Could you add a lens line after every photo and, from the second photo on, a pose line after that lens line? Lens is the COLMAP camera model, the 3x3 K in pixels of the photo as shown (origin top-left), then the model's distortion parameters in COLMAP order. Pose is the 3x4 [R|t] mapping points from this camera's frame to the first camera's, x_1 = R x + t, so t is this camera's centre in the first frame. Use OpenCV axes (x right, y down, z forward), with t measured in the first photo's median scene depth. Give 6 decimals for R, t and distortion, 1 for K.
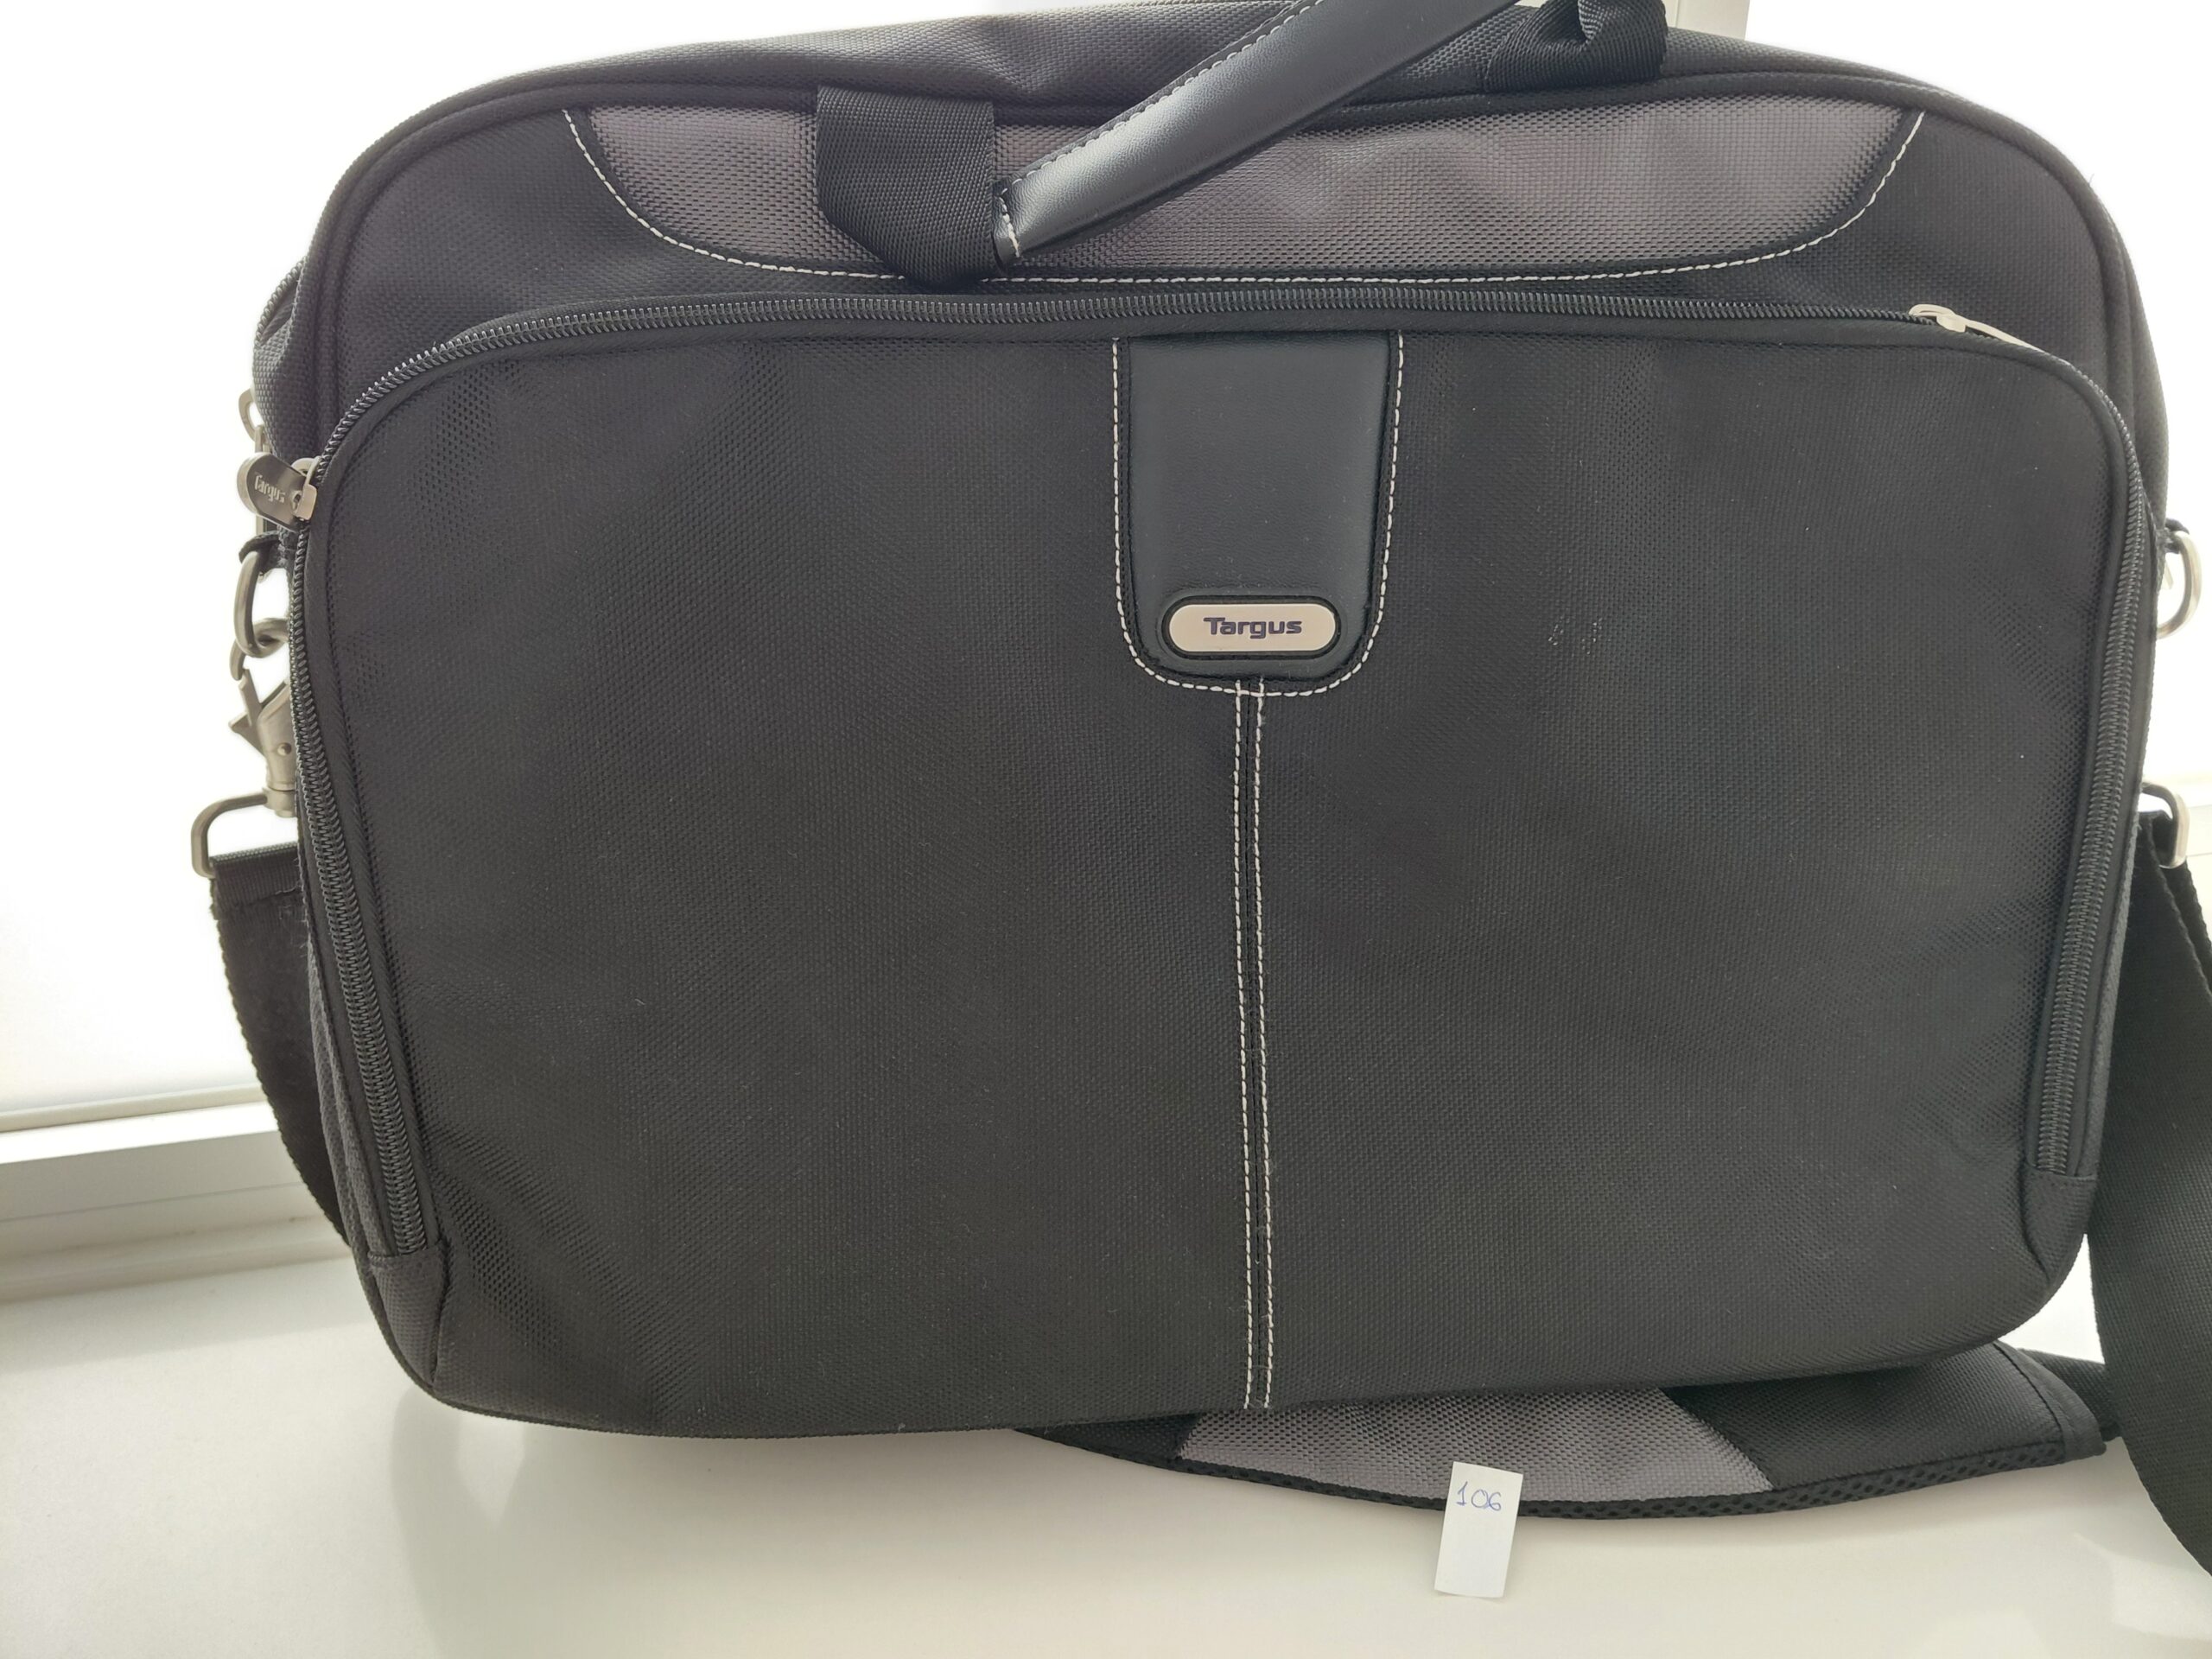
lens RADIAL K [[1607.7, 0, 1111.8], [0, 1607.7, 840.2], [0, 0, 1]] dist [0.000868, -0.005886]
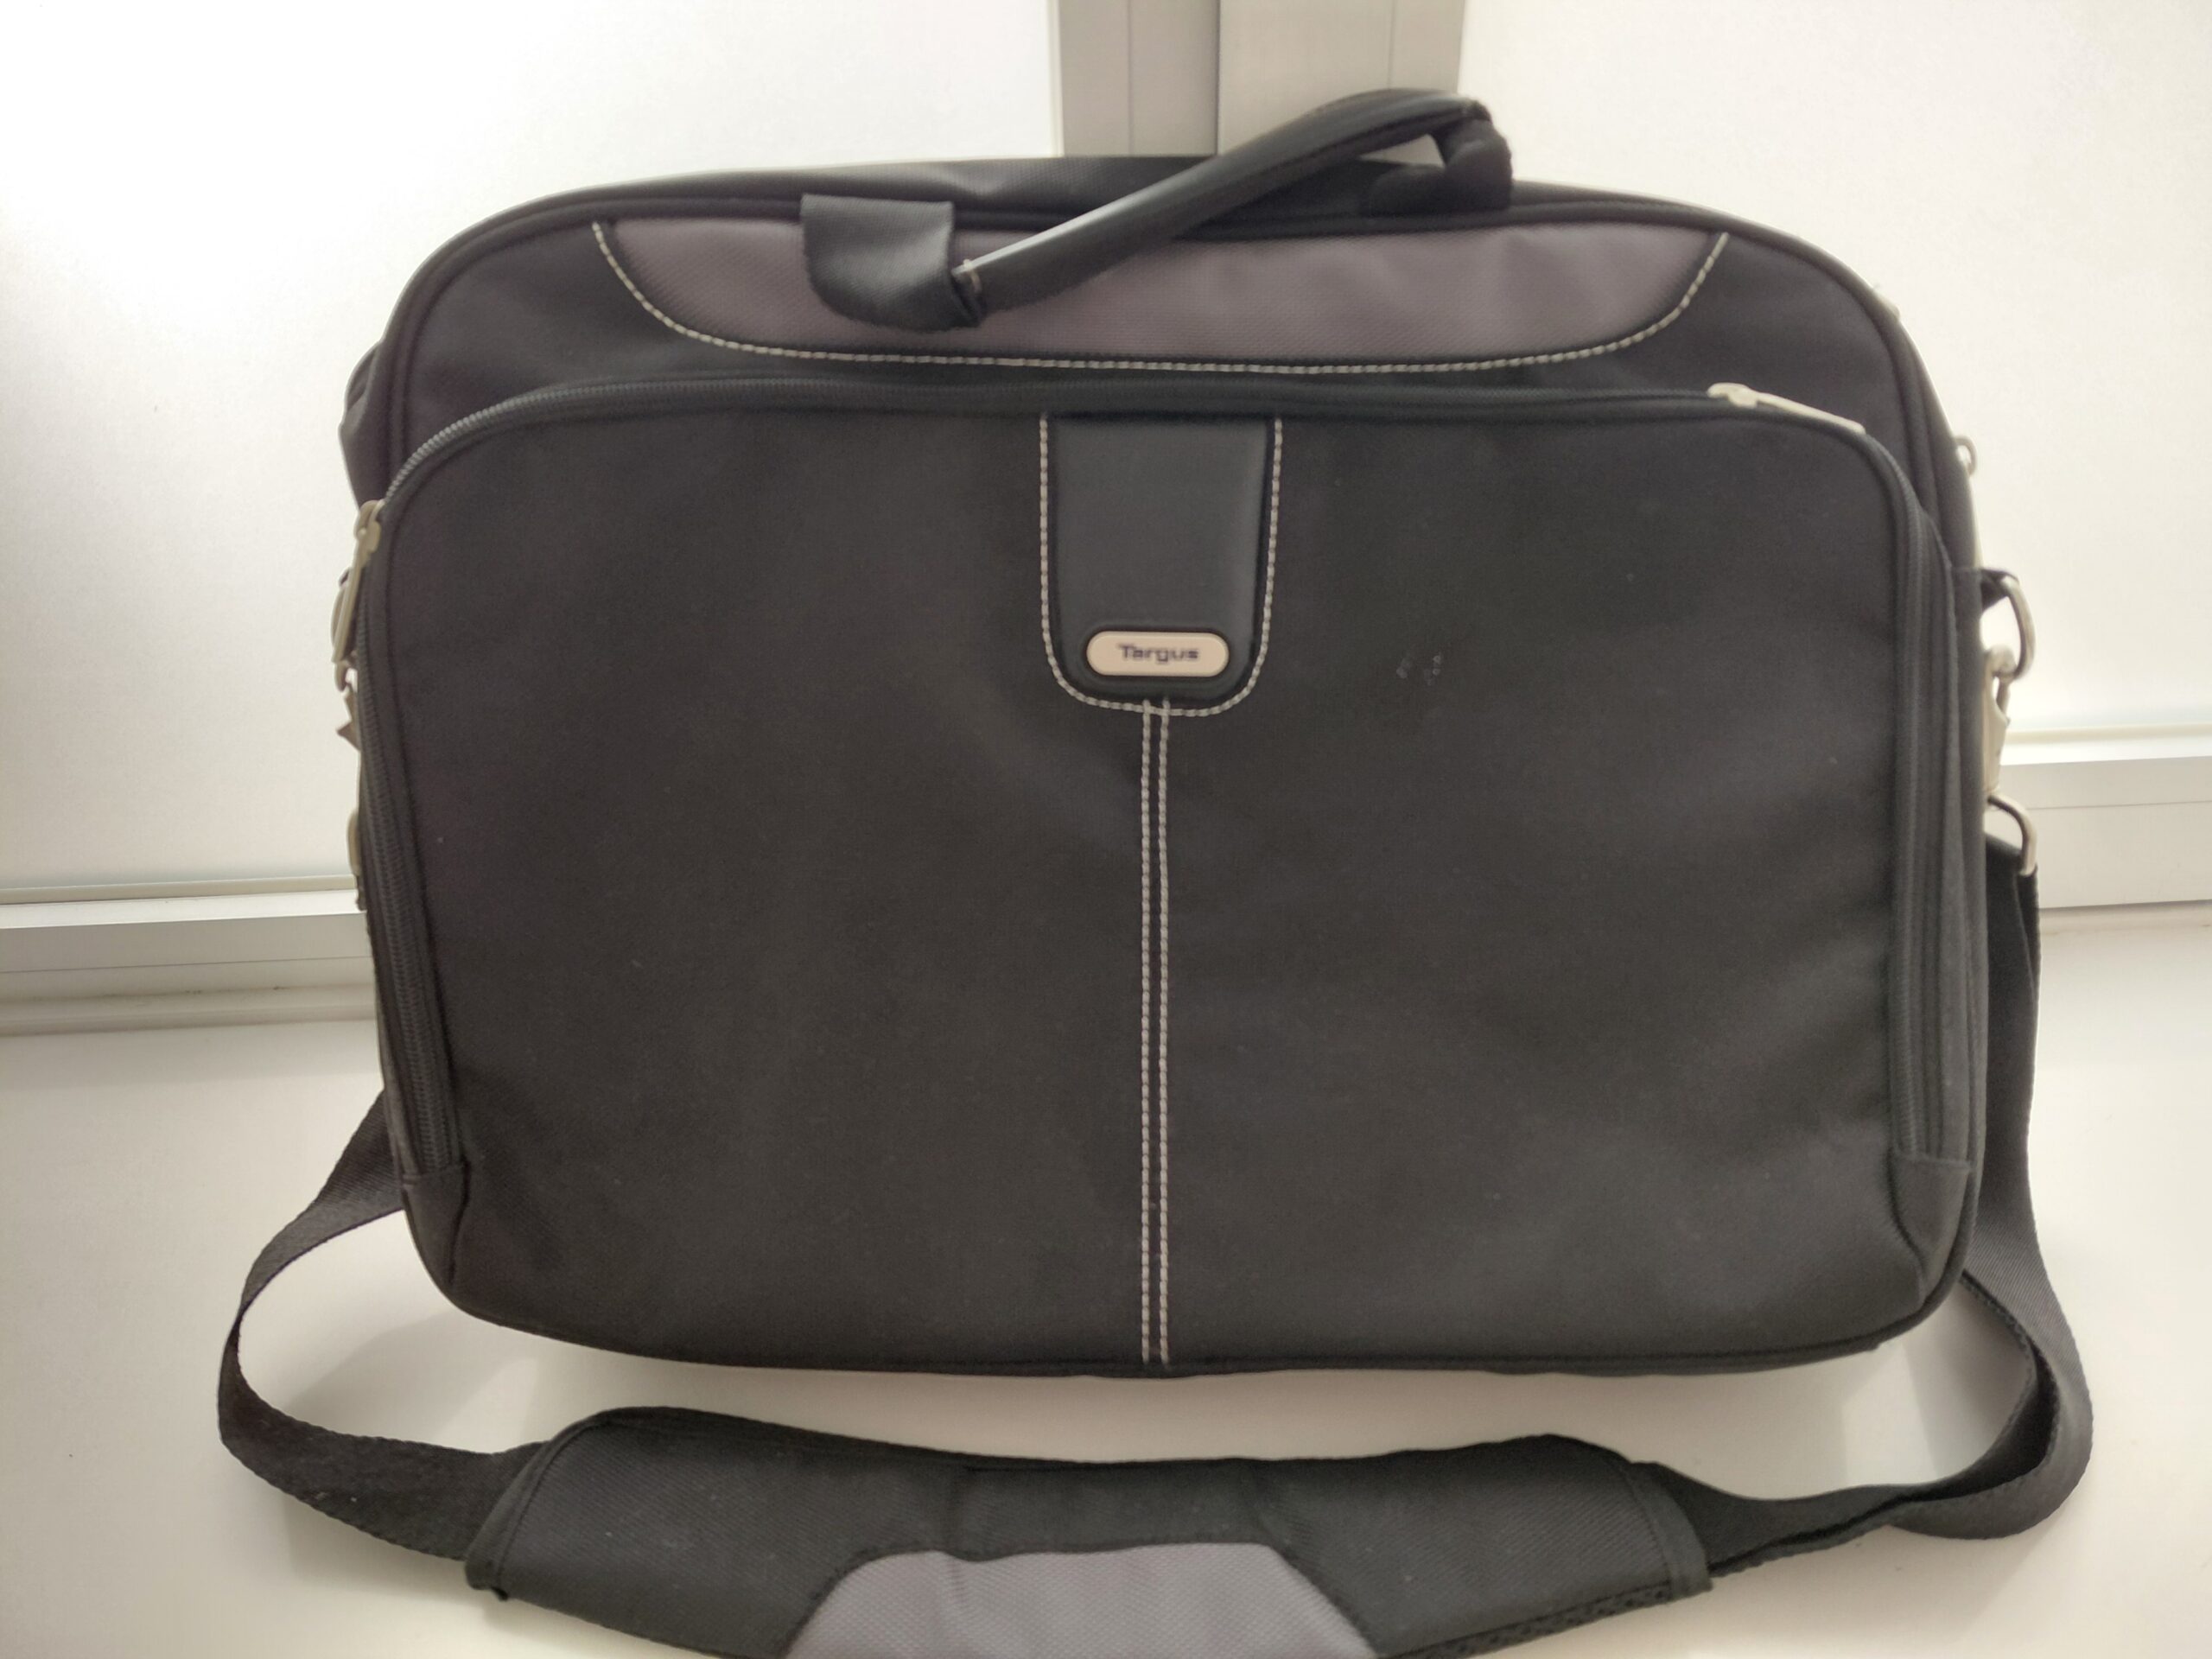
lens RADIAL K [[1607.7, 0, 1108.2], [0, 1607.7, 819.4], [0, 0, 1]] dist [0.000868, -0.005886]
pose [[0.998860, 0.013284, 0.045841, -0.001697], [-0.012149, 0.999615, -0.024939, 0.019283], [-0.046155, 0.024354, 0.998637, -0.178513]]
